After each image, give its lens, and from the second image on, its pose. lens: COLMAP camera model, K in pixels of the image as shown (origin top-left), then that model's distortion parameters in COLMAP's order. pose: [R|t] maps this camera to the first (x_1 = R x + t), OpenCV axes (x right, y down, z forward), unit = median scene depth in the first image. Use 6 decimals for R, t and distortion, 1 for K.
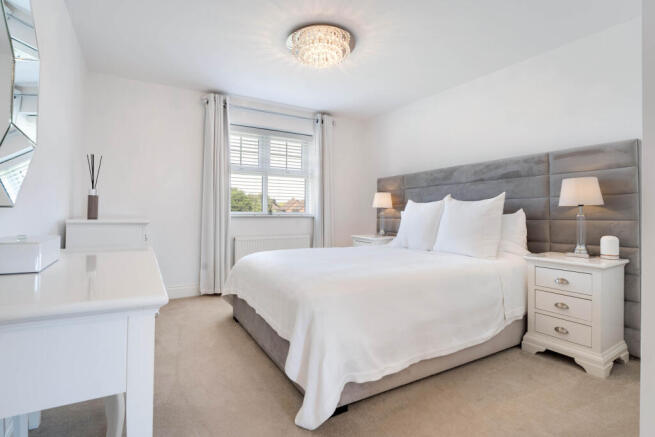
lens RADIAL K [[316.1, 0, 326.3], [0, 316.1, 211.4], [0, 0, 1]] dist [-0.002042, -0.000411]
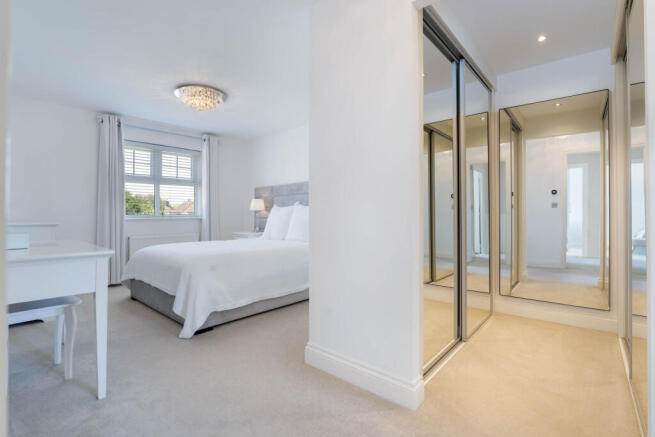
lens RADIAL K [[316.1, 0, 326.3], [0, 316.1, 211.4], [0, 0, 1]] dist [-0.002042, -0.000411]
pose [[0.954643, -0.007868, 0.297649, 0.063428], [0.008989, 0.999957, -0.002399, -0.002256], [-0.297617, 0.004966, 0.954672, -0.351461]]
